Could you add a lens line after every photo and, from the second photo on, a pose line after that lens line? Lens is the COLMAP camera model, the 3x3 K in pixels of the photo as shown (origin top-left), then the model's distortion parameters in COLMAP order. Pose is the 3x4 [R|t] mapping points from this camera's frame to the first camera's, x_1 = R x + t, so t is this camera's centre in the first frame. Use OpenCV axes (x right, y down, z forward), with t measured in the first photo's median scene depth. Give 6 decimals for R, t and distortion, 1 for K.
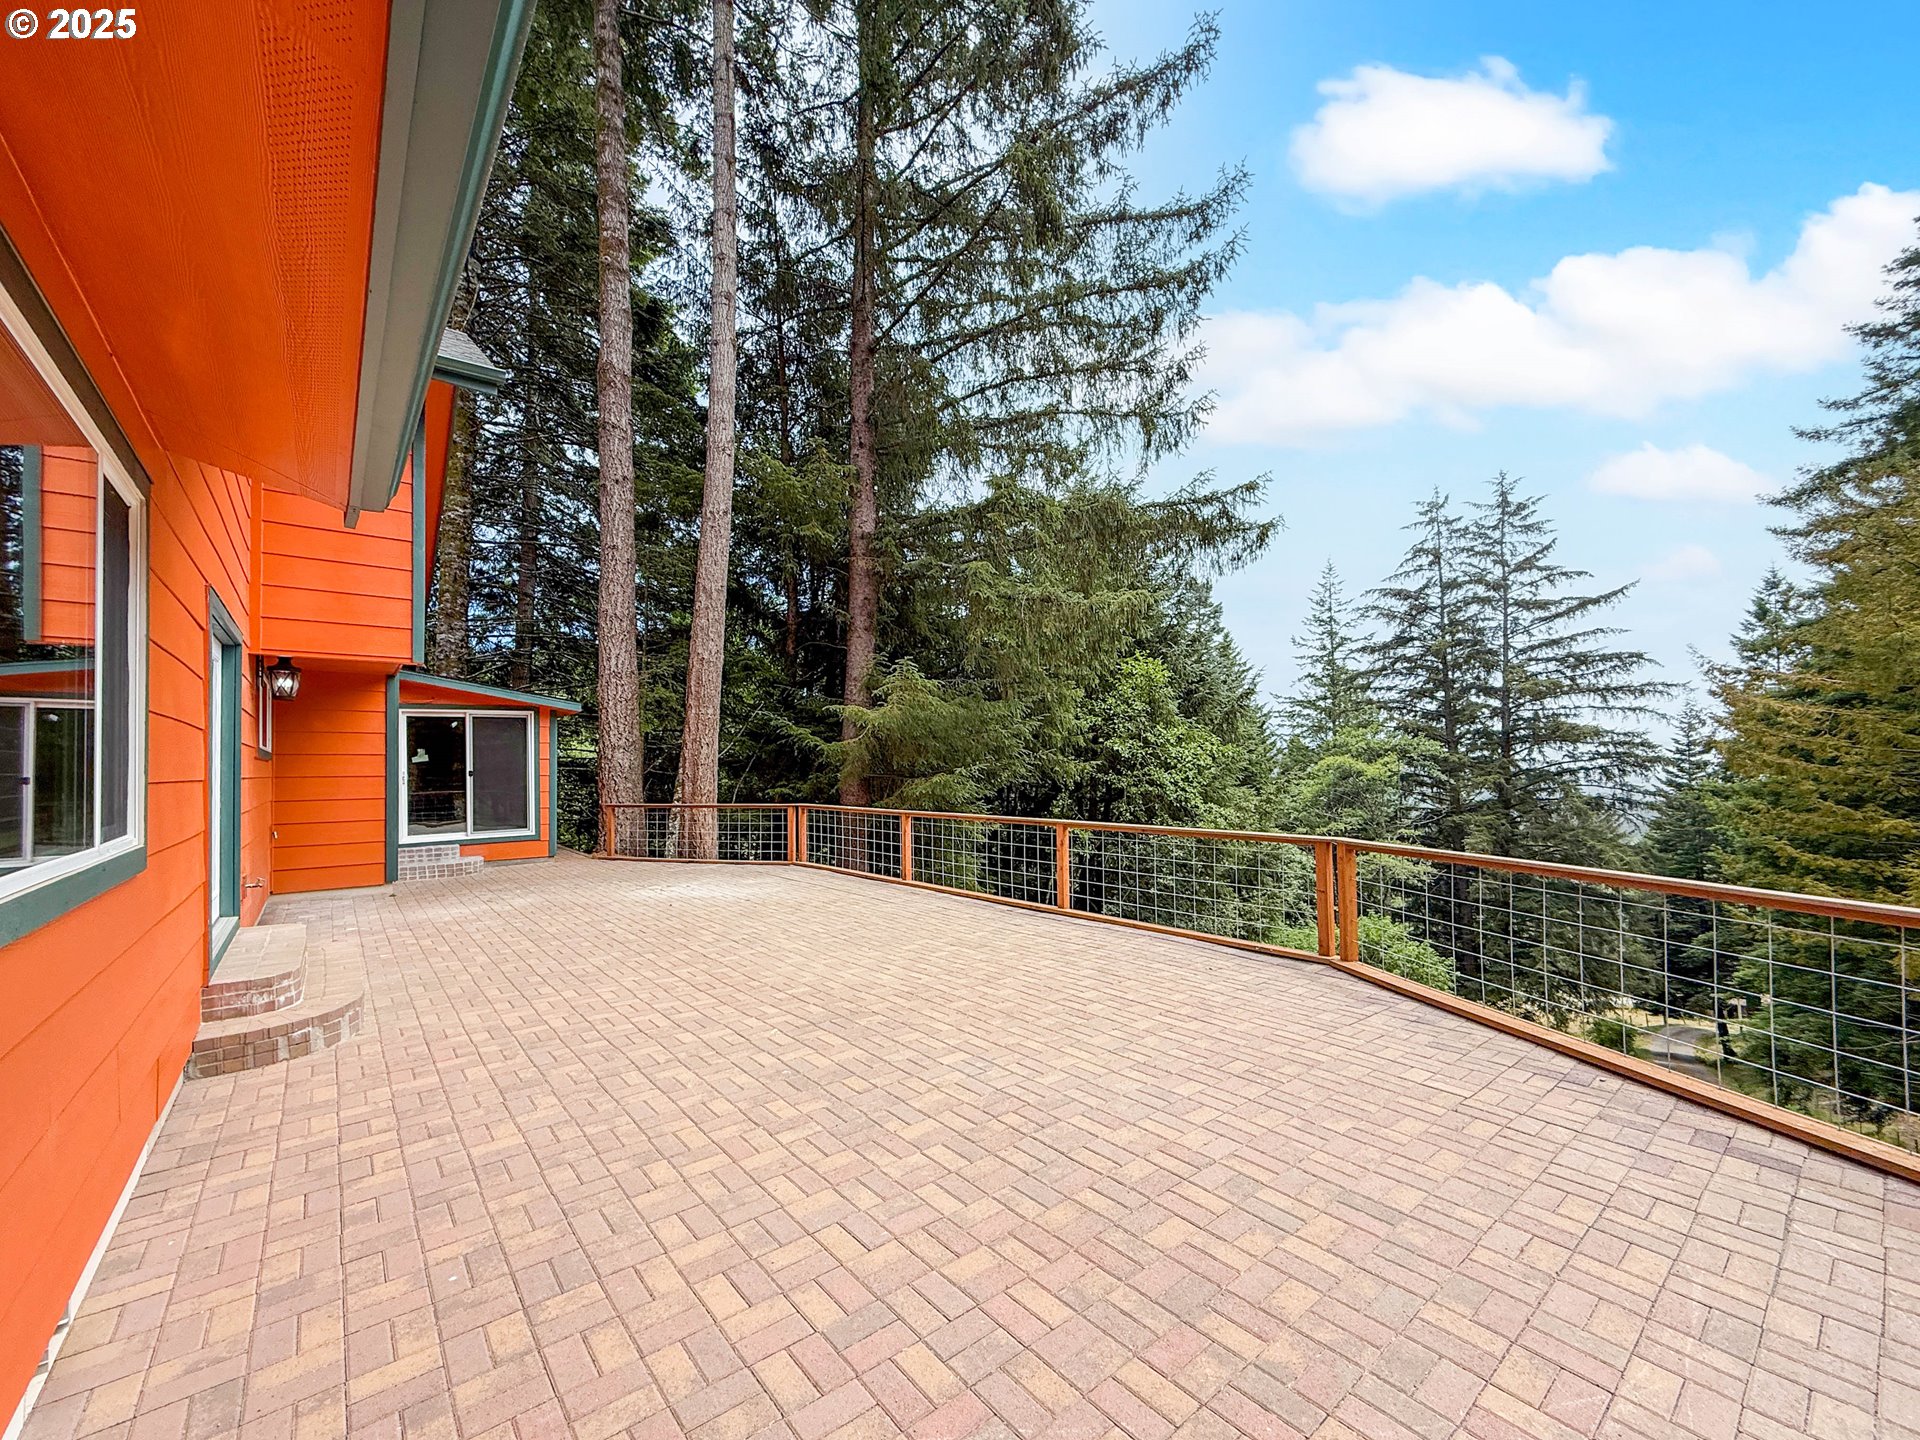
lens RADIAL K [[773.7, 0, 961.3], [0, 773.7, 725.1], [0, 0, 1]] dist [0.001243, -0.000105]
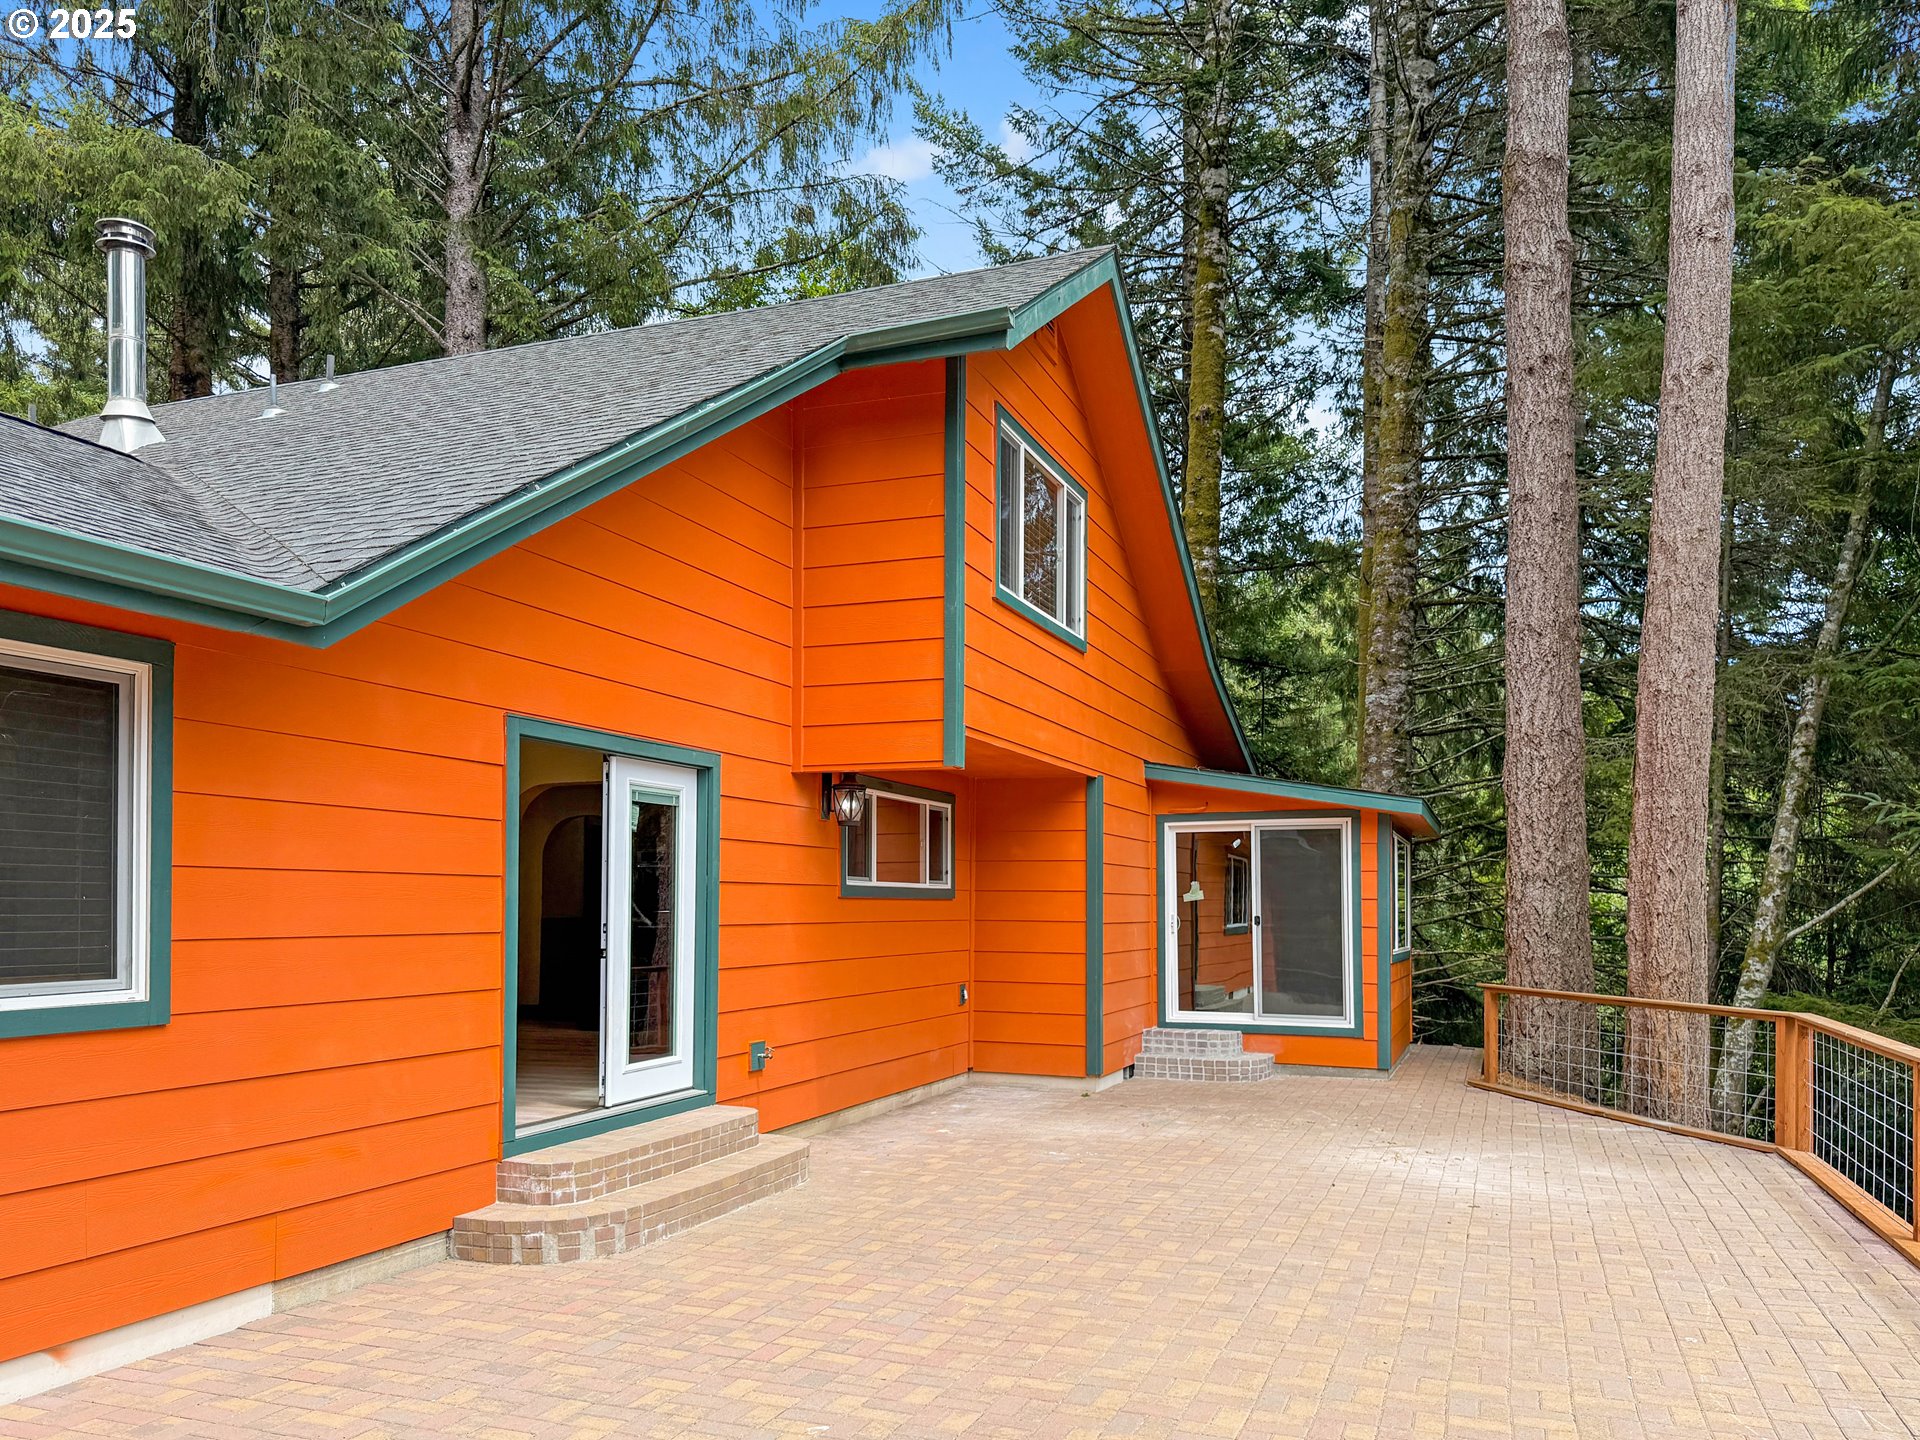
lens RADIAL K [[1425.2, 0, 962.9], [0, 1425.2, 866.6], [0, 0, 1]] dist [0.010107, 0.000027]
pose [[0.502828, -0.002974, -0.864382, 0.264253], [0.029738, 0.999462, 0.013861, -0.005047], [0.863875, -0.032675, 0.502645, 0.228864]]
